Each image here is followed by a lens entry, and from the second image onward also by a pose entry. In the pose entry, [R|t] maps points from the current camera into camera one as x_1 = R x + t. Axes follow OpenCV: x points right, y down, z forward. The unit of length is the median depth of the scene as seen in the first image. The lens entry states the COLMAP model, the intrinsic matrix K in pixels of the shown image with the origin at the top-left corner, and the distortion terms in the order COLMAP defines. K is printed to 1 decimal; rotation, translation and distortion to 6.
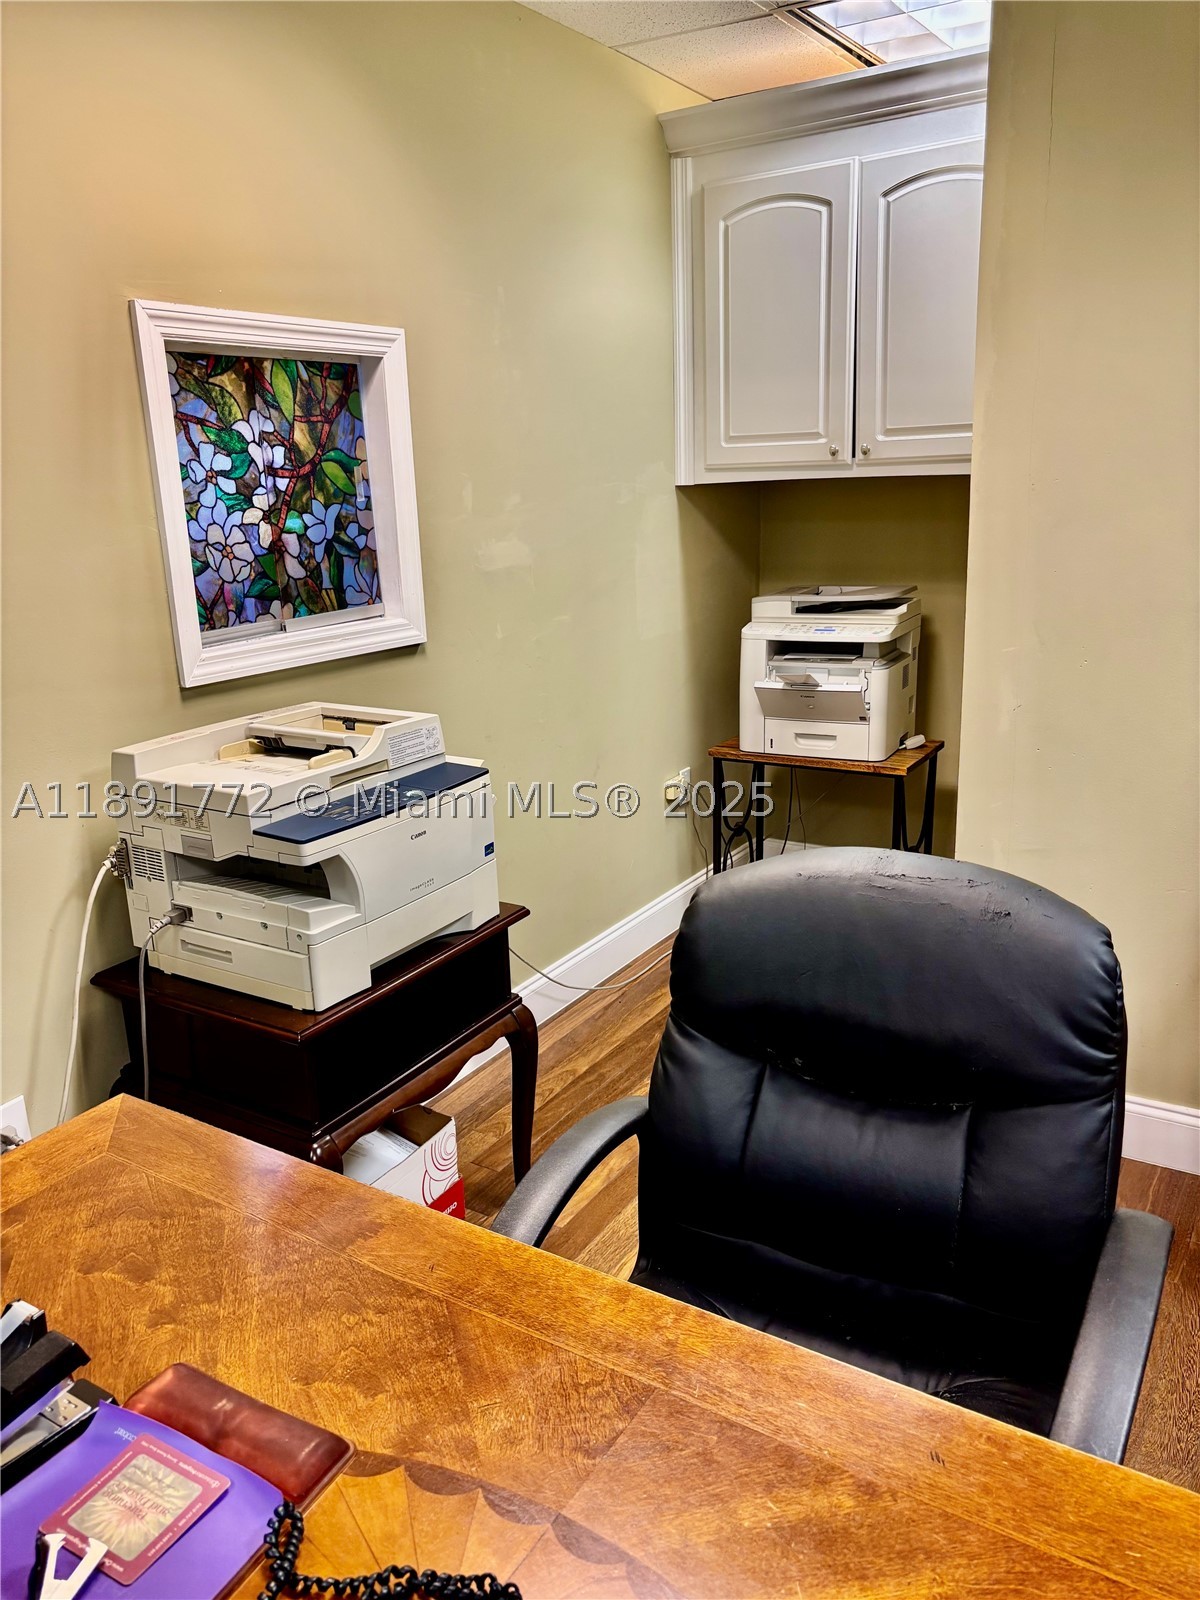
lens RADIAL K [[1198.9, 0, 608.4], [0, 1198.9, 796.8], [0, 0, 1]] dist [0.006298, -0.004395]
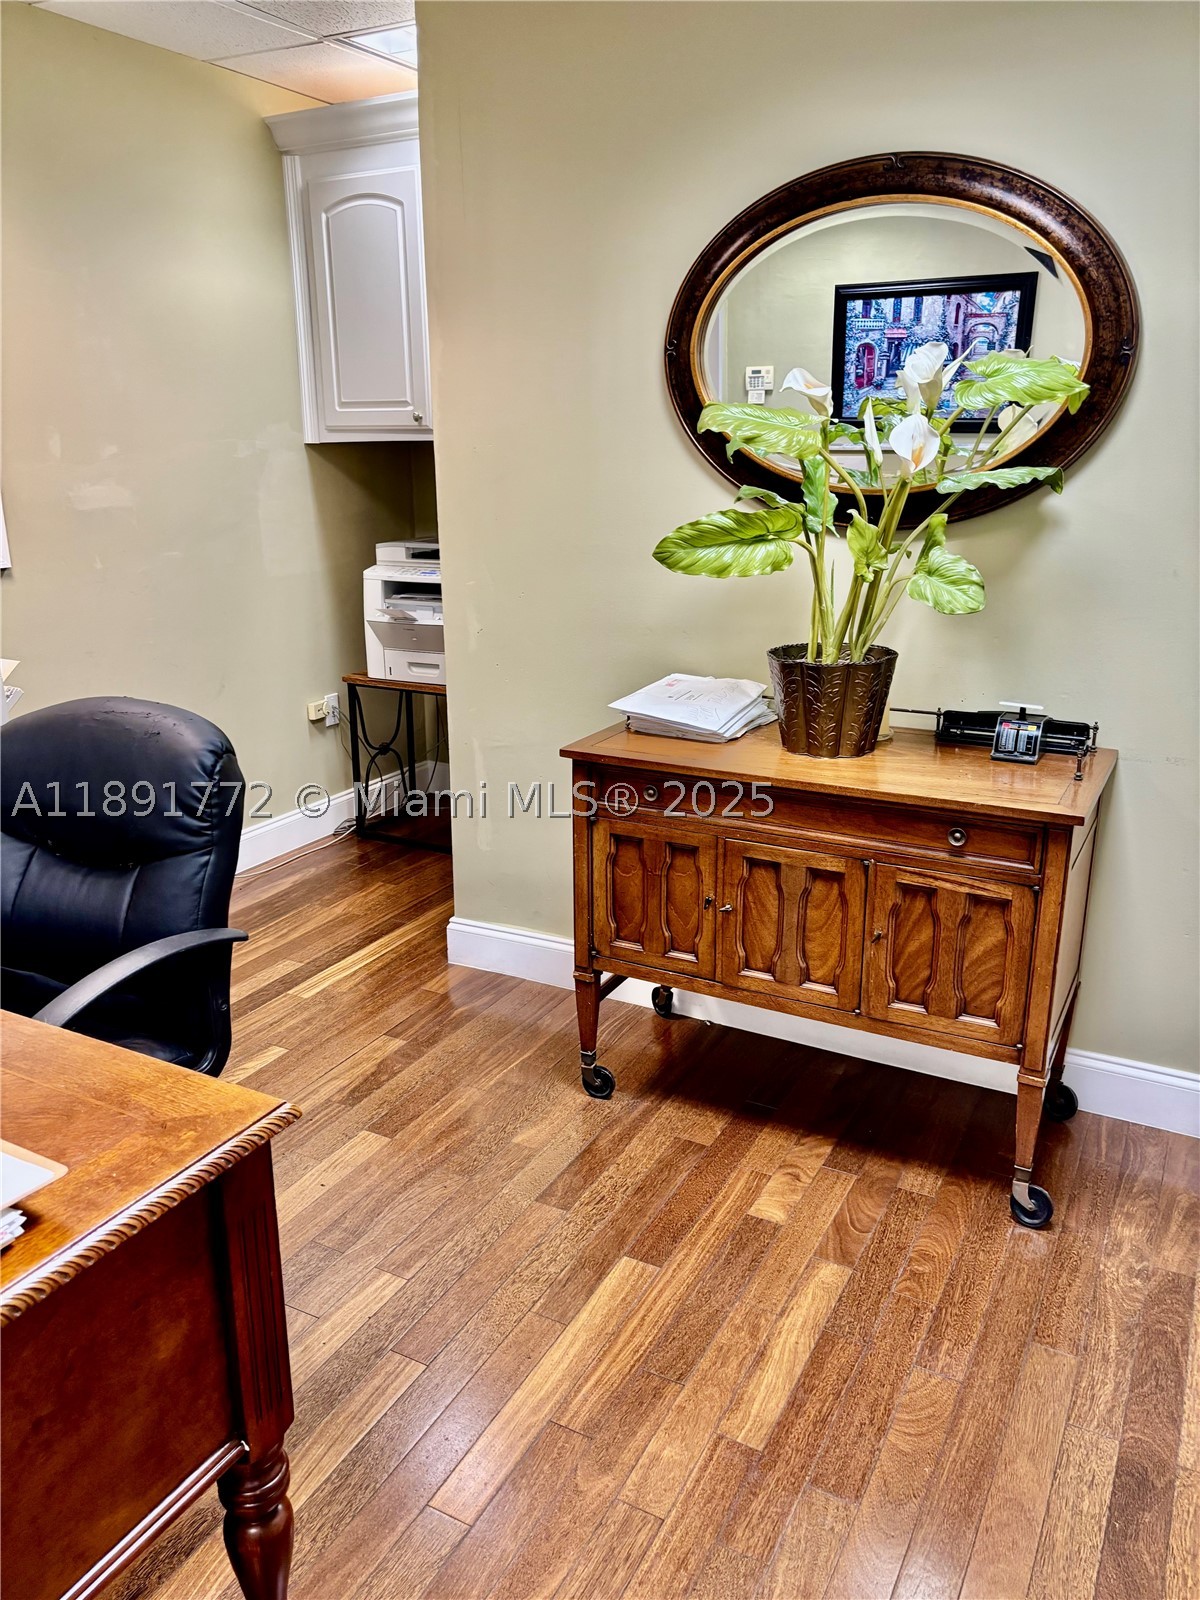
lens RADIAL K [[1198.9, 0, 593.9], [0, 1198.9, 806.1], [0, 0, 1]] dist [0.006298, -0.004395]
pose [[0.997712, 0.012283, 0.066488, 0.284073], [-0.014675, 0.999258, 0.035606, 0.046221], [-0.066002, -0.036500, 0.997152, -0.192049]]
